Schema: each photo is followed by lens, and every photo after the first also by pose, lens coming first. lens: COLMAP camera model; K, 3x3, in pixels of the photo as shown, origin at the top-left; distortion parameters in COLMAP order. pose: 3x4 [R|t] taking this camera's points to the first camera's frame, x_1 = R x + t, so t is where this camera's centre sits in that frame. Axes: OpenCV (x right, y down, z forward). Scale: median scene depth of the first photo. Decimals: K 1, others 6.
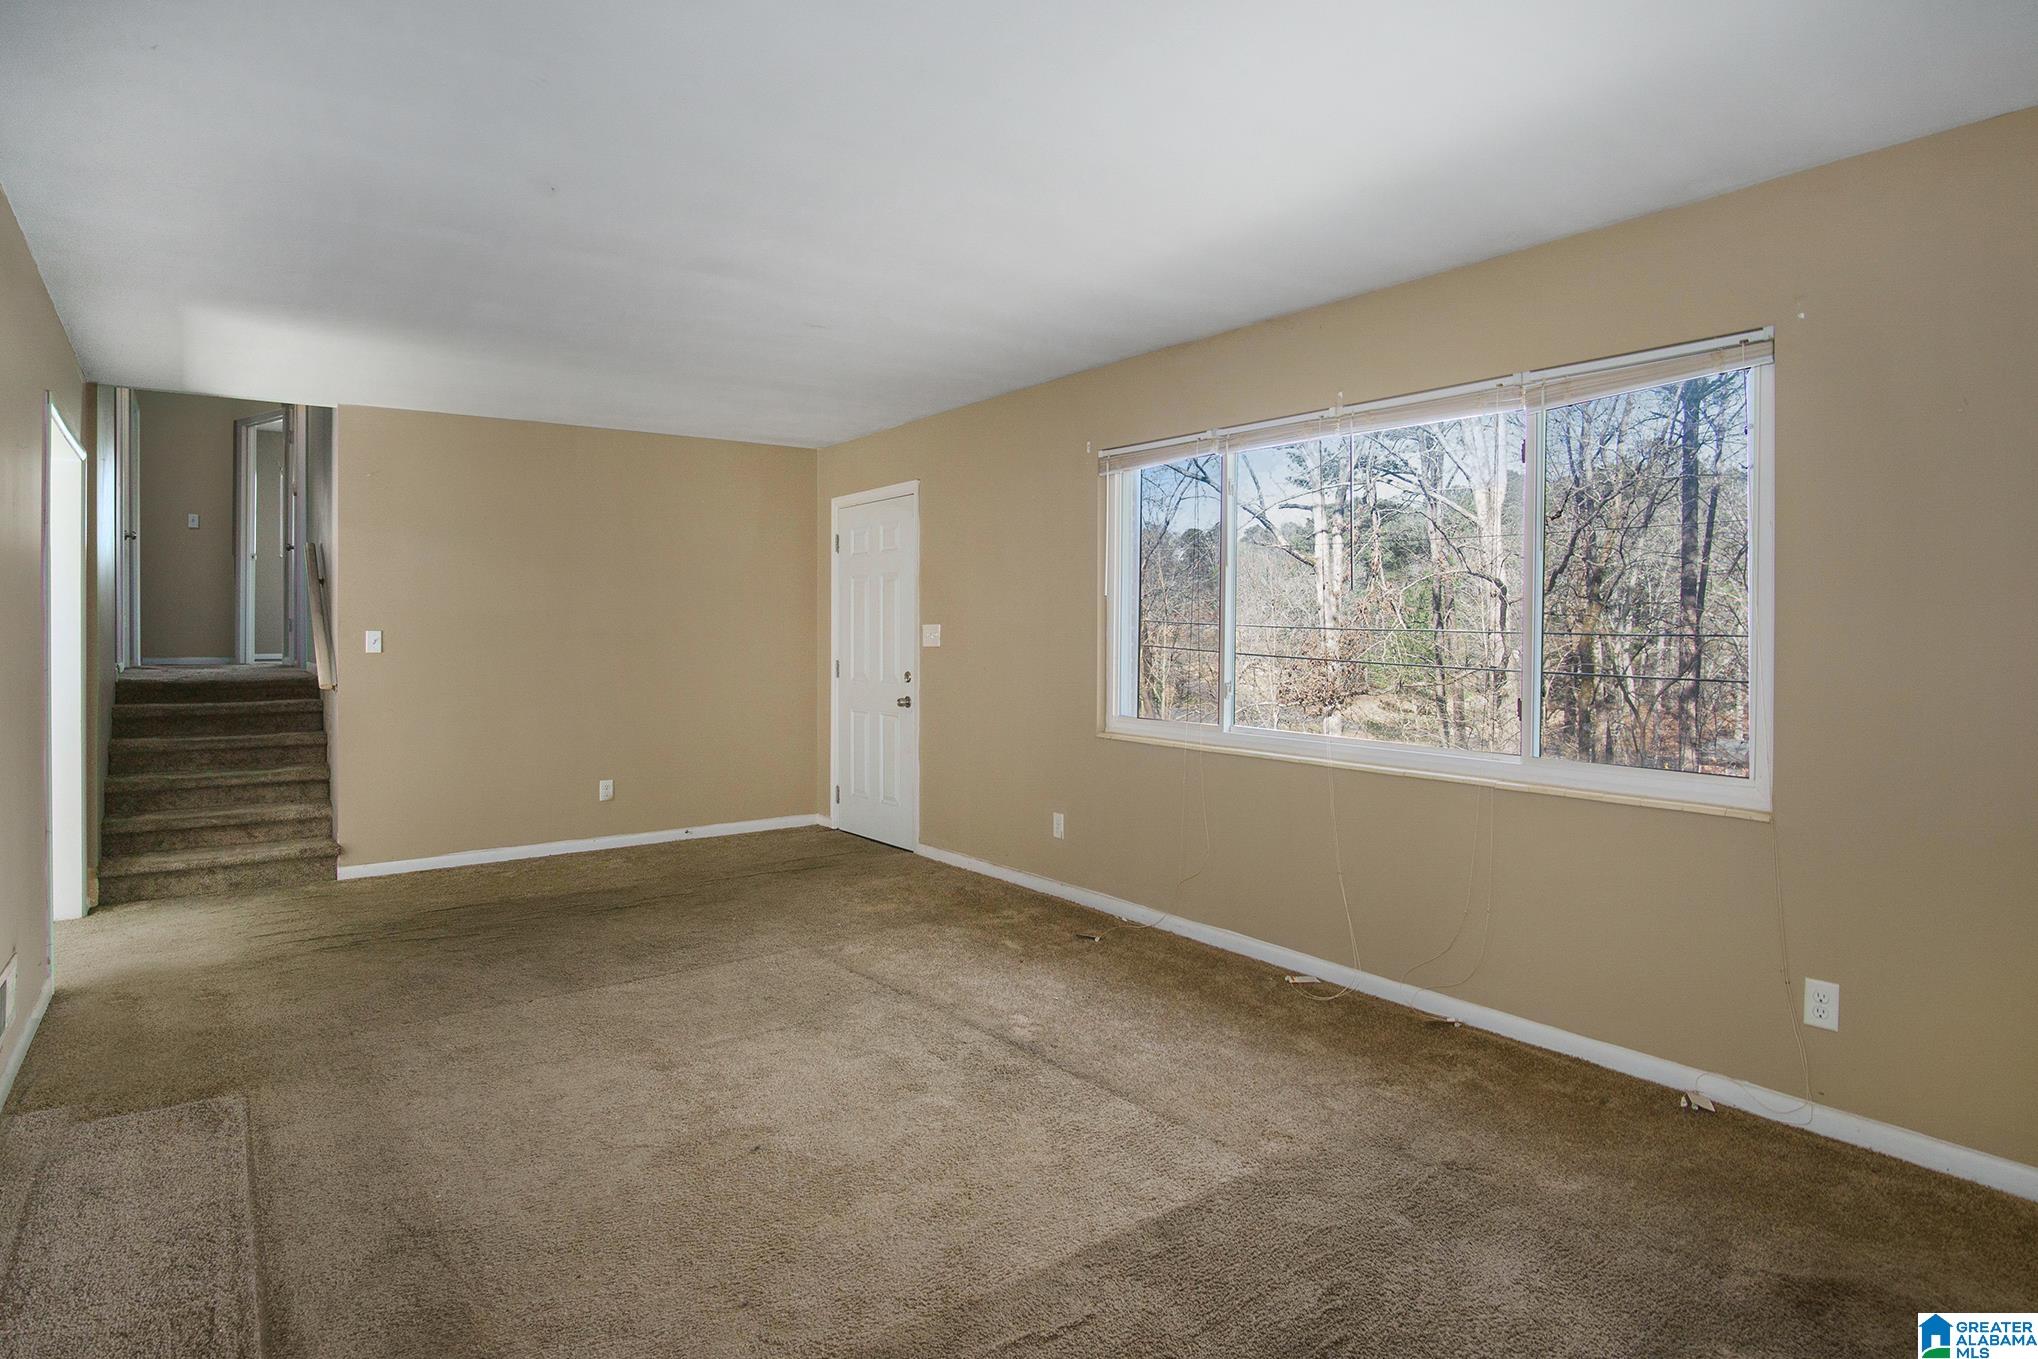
lens RADIAL K [[1108.3, 0, 1001.1], [0, 1108.3, 666.6], [0, 0, 1]] dist [-0.034166, 0.011236]
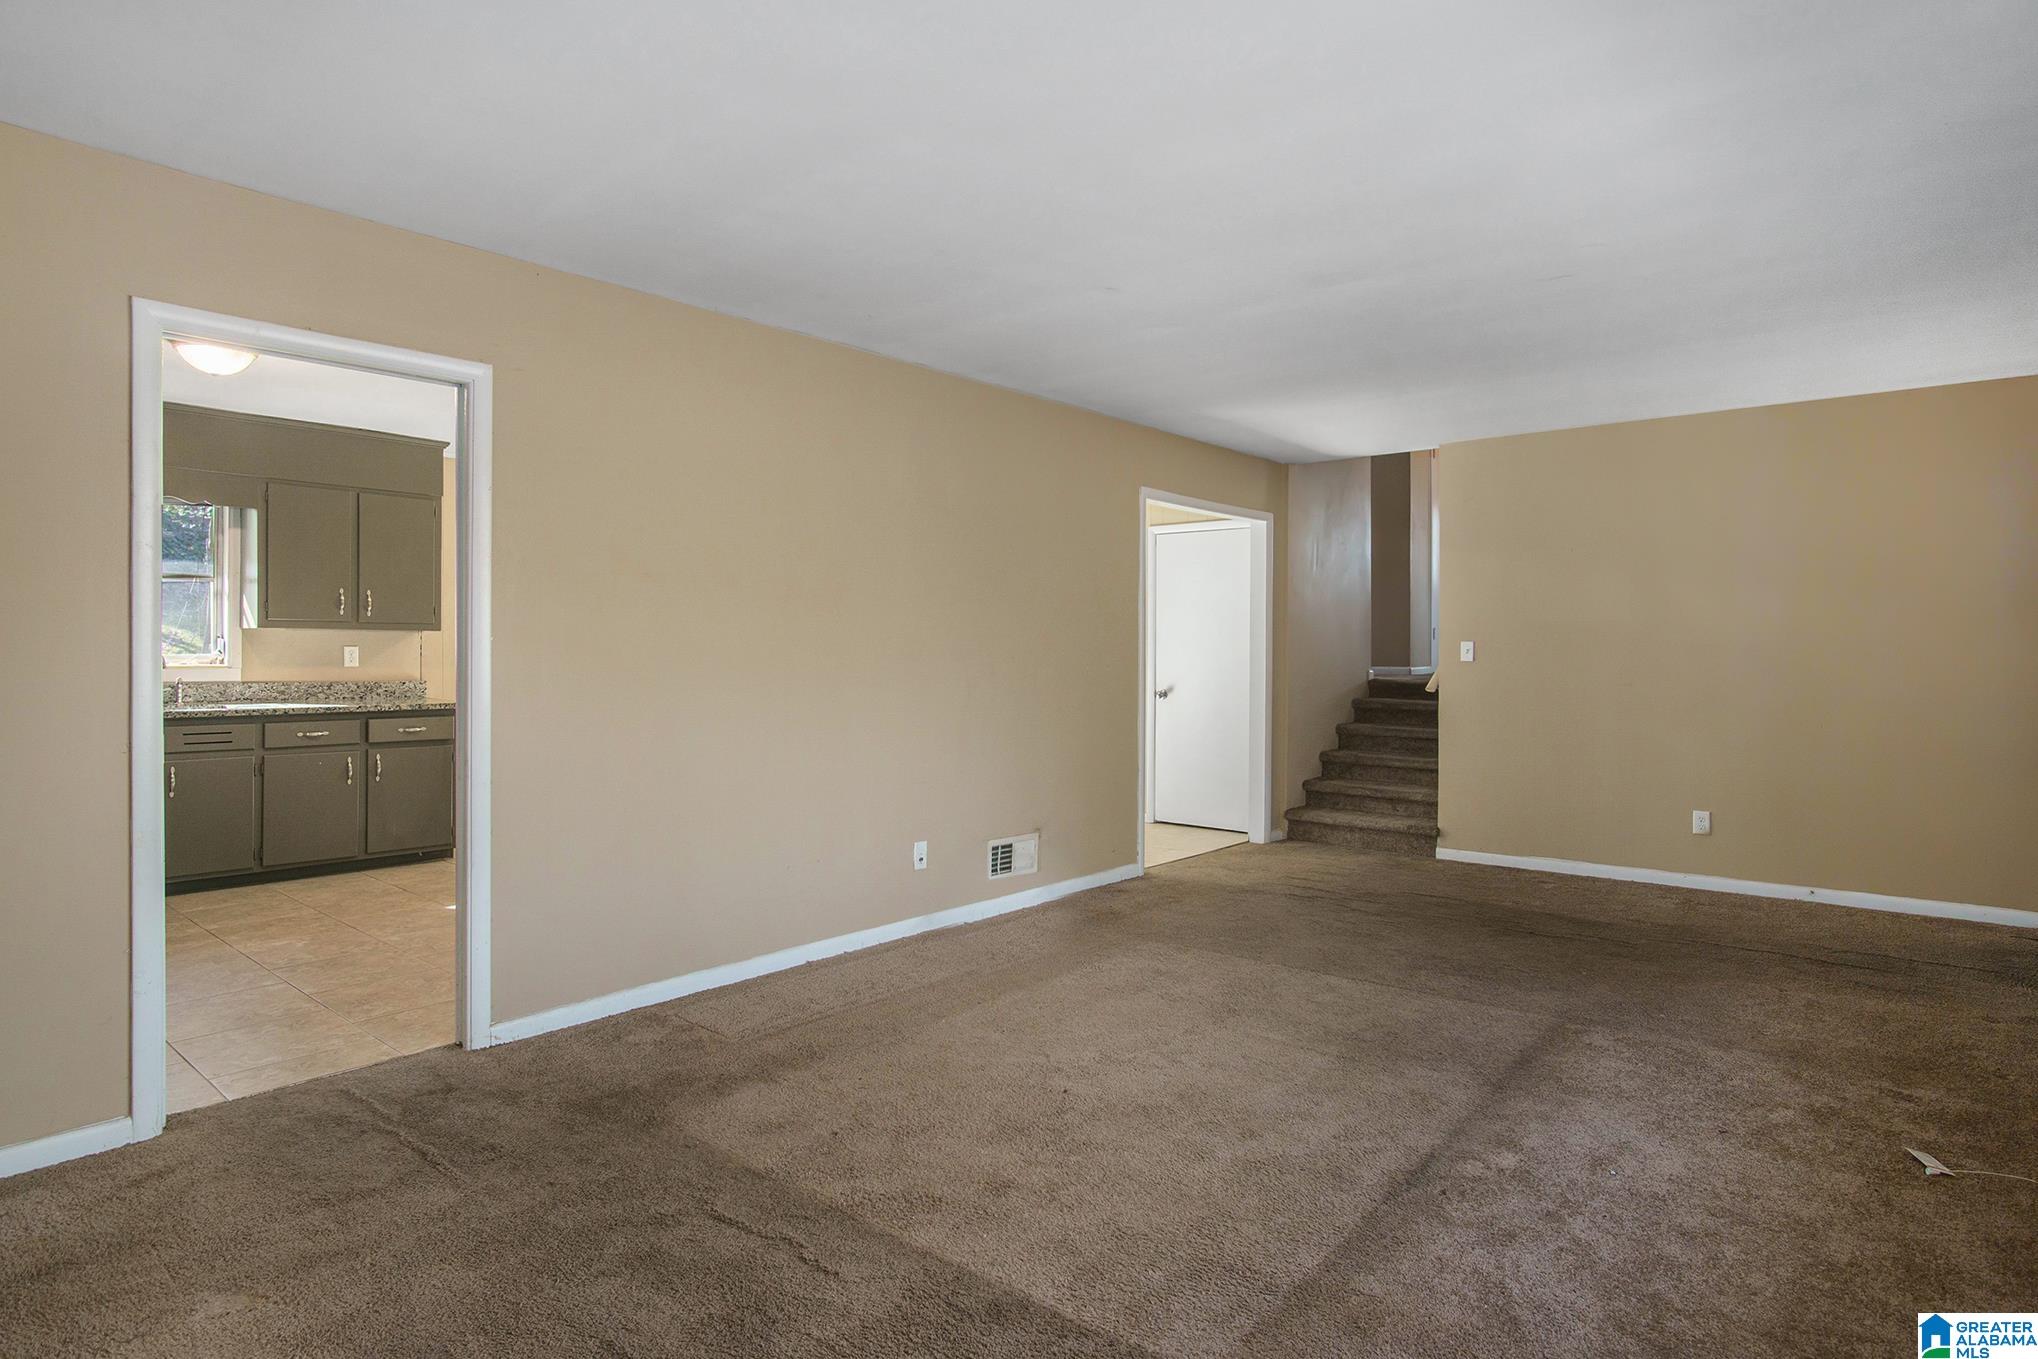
lens RADIAL K [[1108.3, 0, 1076.6], [0, 1108.3, 653.8], [0, 0, 1]] dist [-0.034166, 0.011236]
pose [[0.262191, 0.010334, -0.964961, 0.432722], [-0.033344, 0.999443, 0.001644, -0.009353], [0.964440, 0.031744, 0.262389, 0.341671]]
